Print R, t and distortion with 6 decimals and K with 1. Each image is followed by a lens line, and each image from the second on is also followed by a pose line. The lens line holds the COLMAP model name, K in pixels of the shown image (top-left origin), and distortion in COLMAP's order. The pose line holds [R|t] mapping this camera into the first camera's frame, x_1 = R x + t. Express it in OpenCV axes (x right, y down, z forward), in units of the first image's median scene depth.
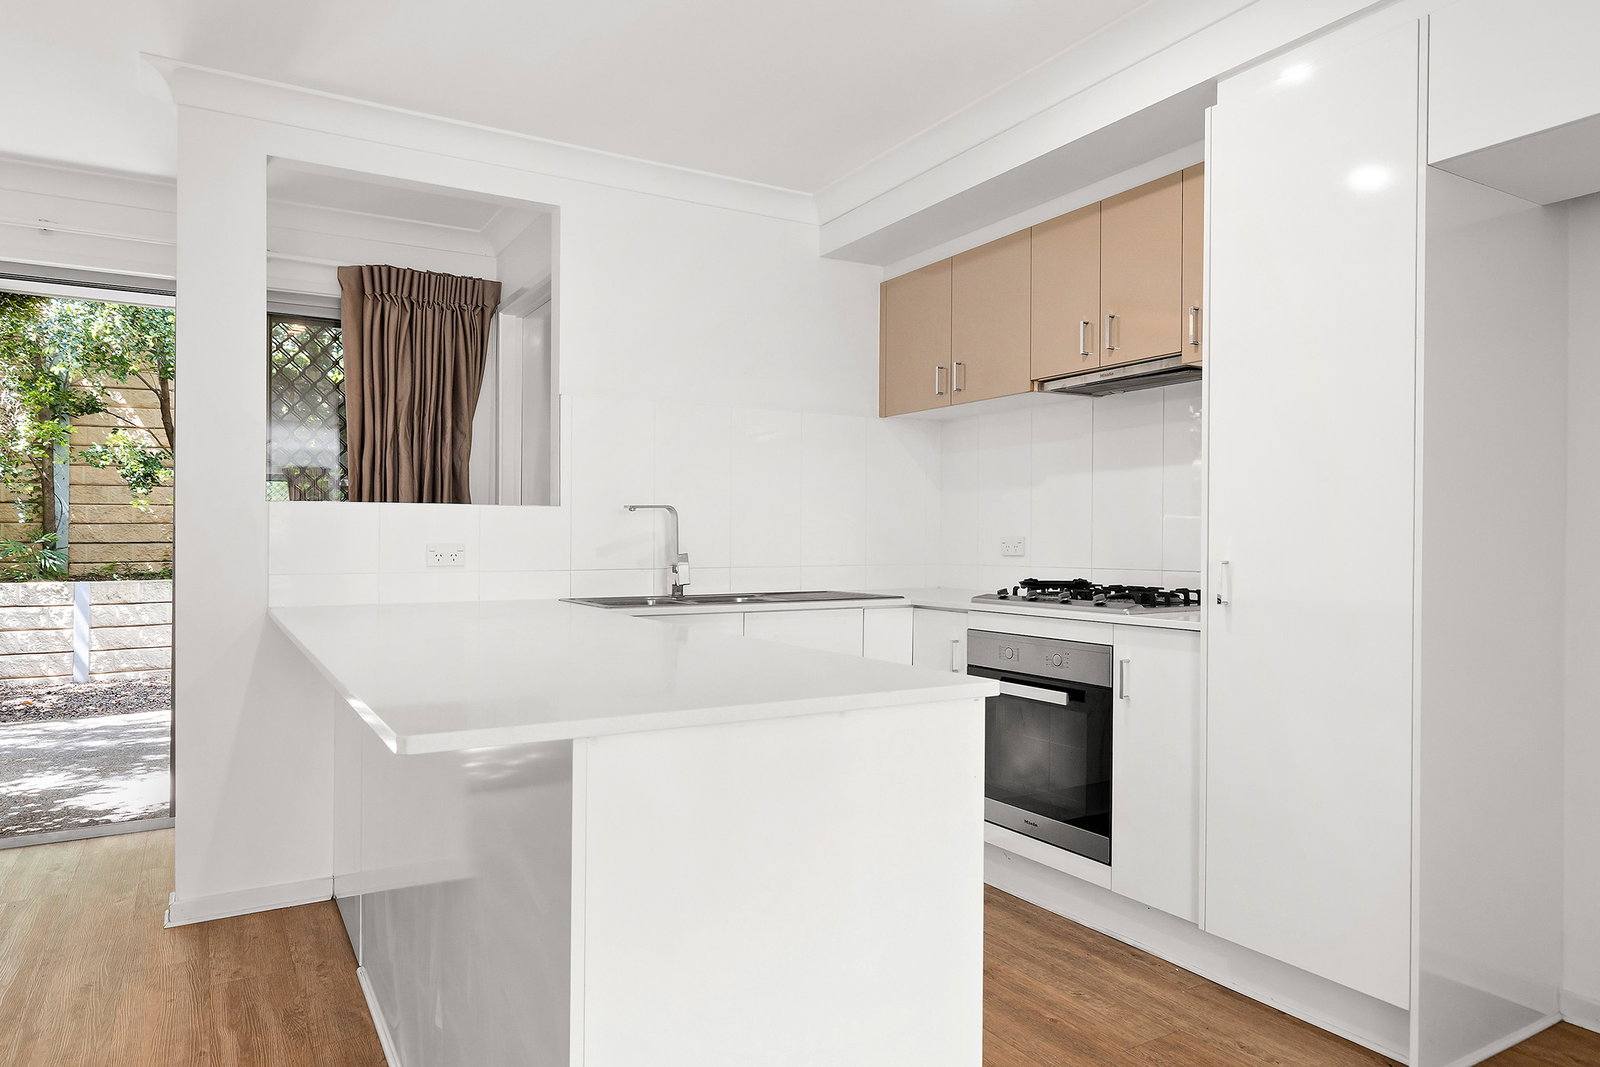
lens RADIAL K [[1012.5, 0, 800.5], [0, 1012.5, 536.9], [0, 0, 1]] dist [0.000442, 0.000120]
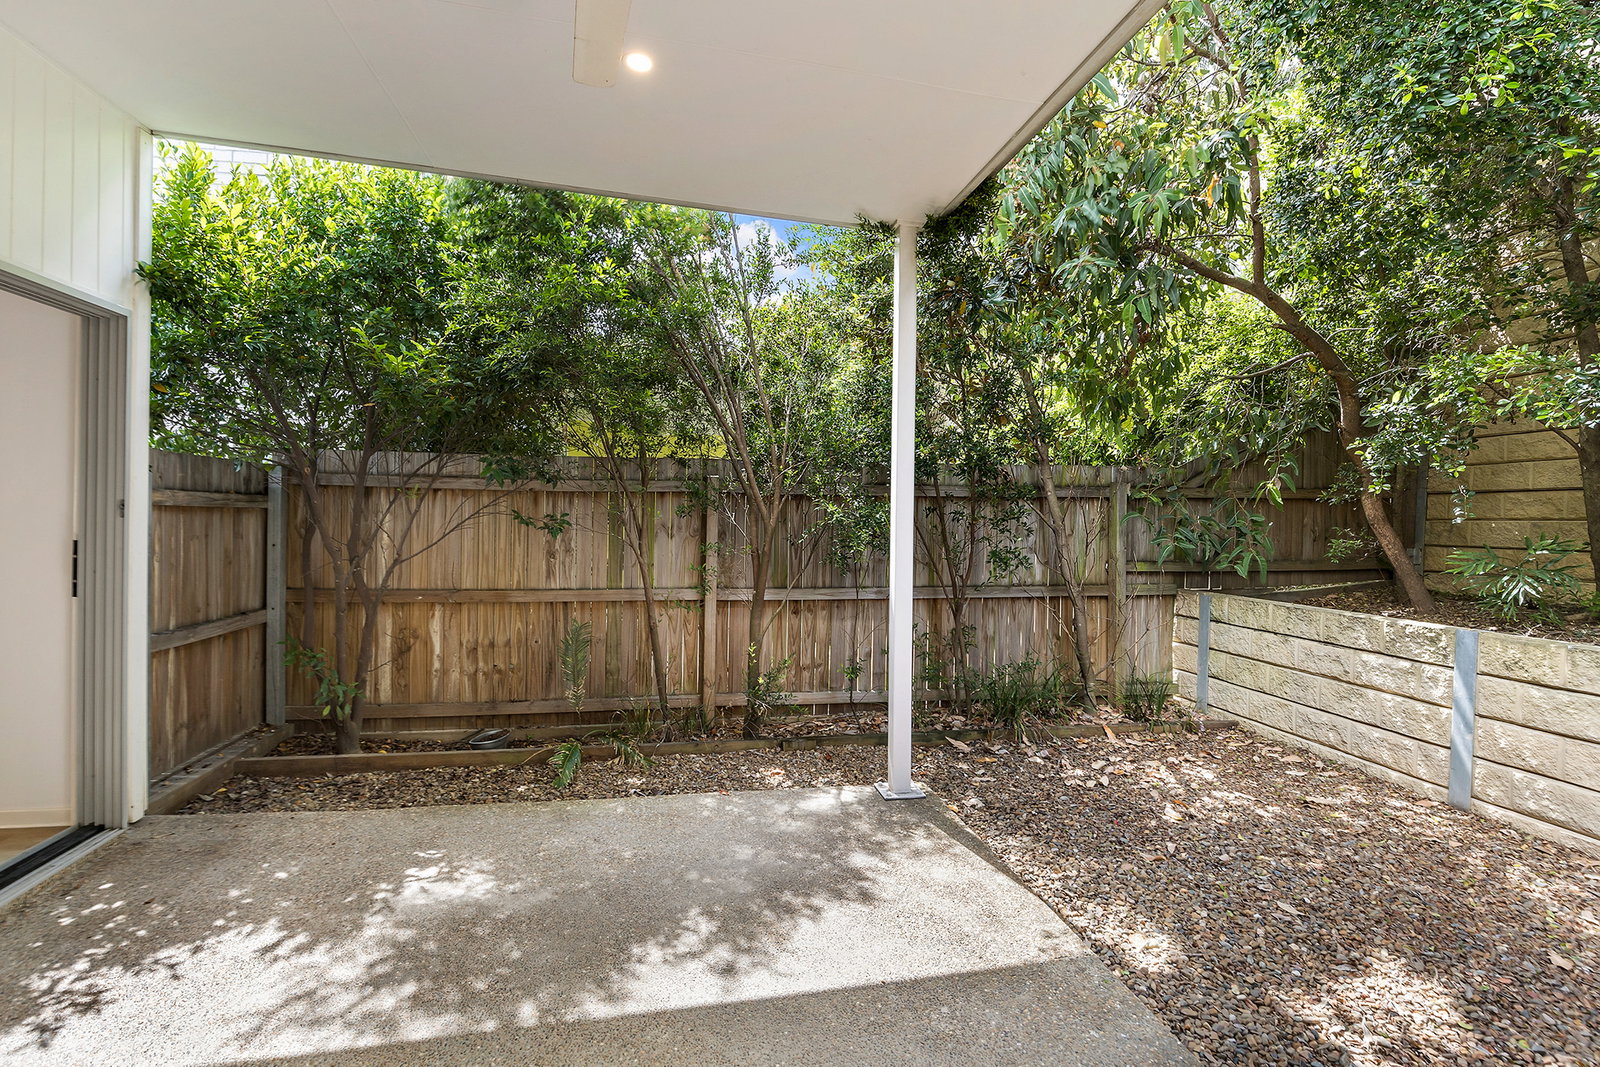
lens RADIAL K [[739.4, 0, 801.1], [0, 739.4, 527.7], [0, 0, 1]] dist [-0.001177, -0.000164]
pose [[-0.314766, 0.003085, -0.949164, -0.205837], [-0.004589, 0.999978, 0.004772, -0.012234], [0.949158, 0.005858, -0.314745, 0.782981]]
